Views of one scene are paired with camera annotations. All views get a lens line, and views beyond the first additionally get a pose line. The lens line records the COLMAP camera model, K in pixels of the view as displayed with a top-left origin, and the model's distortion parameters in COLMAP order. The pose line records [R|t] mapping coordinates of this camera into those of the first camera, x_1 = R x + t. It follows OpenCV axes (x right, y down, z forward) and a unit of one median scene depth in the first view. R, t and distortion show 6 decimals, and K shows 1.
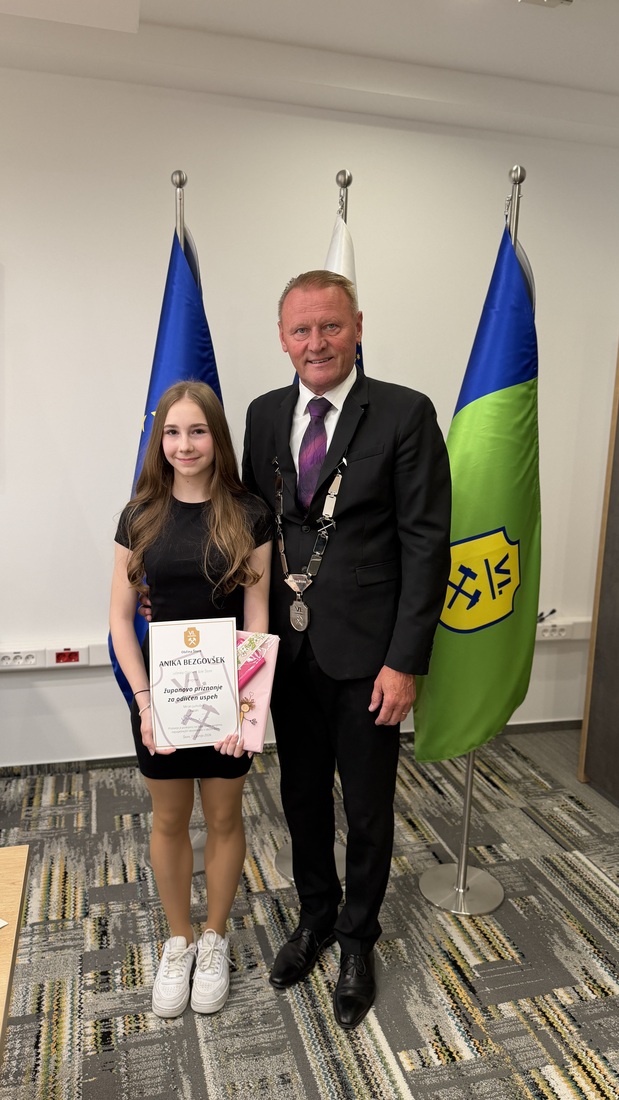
lens RADIAL K [[805.3, 0, 311.8], [0, 805.3, 548.6], [0, 0, 1]] dist [0.000911, -0.013590]
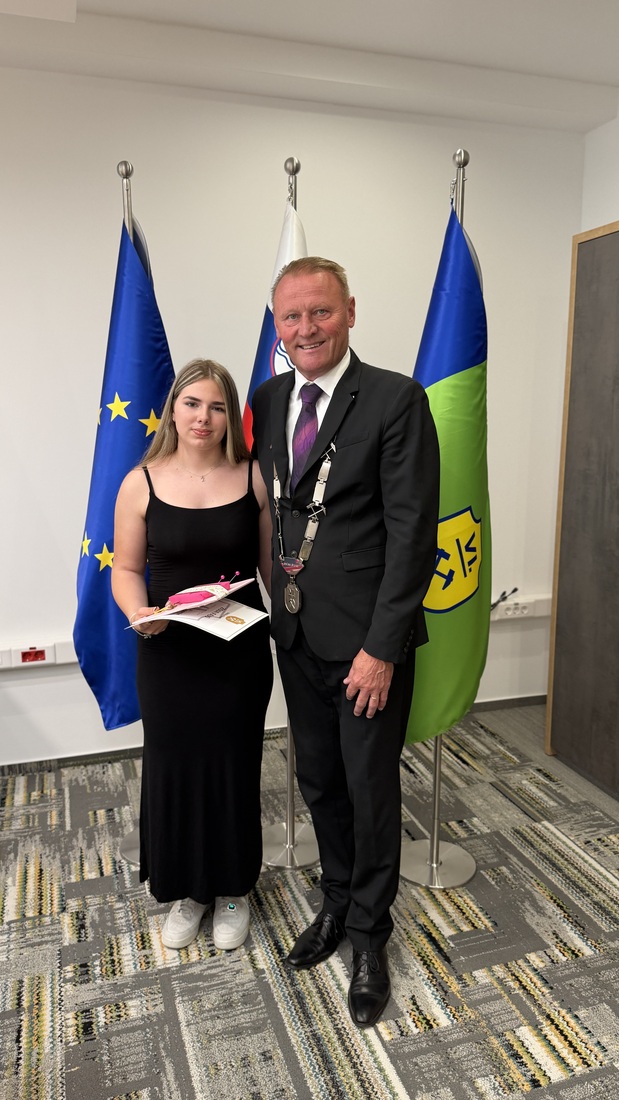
lens RADIAL K [[805.3, 0, 313.7], [0, 805.3, 550.0], [0, 0, 1]] dist [0.000911, -0.013590]
pose [[0.998319, -0.040424, 0.041543, 0.007387], [0.039946, 0.999127, 0.012262, 0.007658], [-0.042002, -0.010582, 0.999061, -0.008970]]
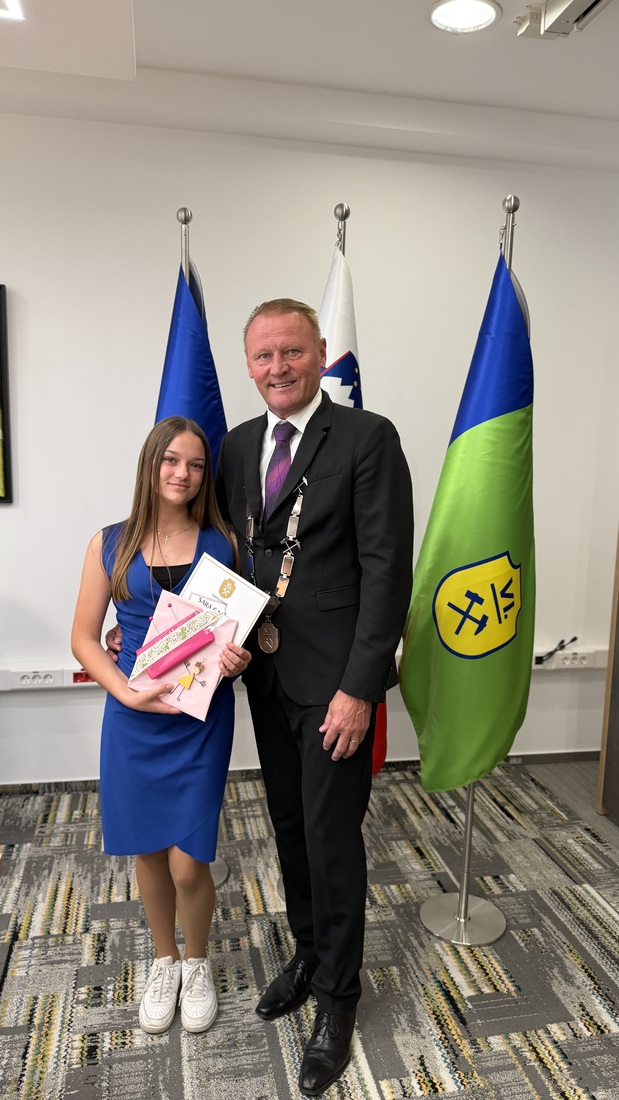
lens RADIAL K [[805.3, 0, 309.0], [0, 805.3, 548.6], [0, 0, 1]] dist [0.000911, -0.013590]
pose [[0.997620, 0.004611, -0.068790, 0.067396], [-0.006965, 0.999397, -0.034012, 0.004862], [0.068592, 0.034410, 0.997051, -0.011818]]
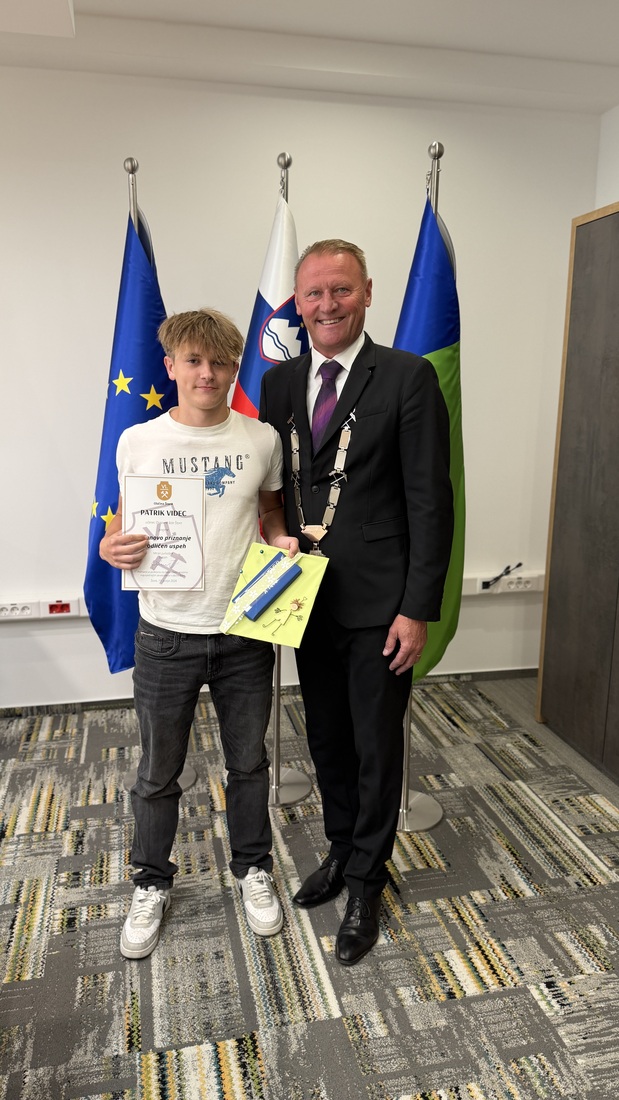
lens RADIAL K [[805.3, 0, 308.0], [0, 805.3, 554.0], [0, 0, 1]] dist [0.000911, -0.013590]
pose [[0.998430, -0.011857, -0.054750, 0.125306], [0.014186, 0.999002, 0.042355, 0.024639], [0.054193, -0.043065, 0.997601, -0.097733]]
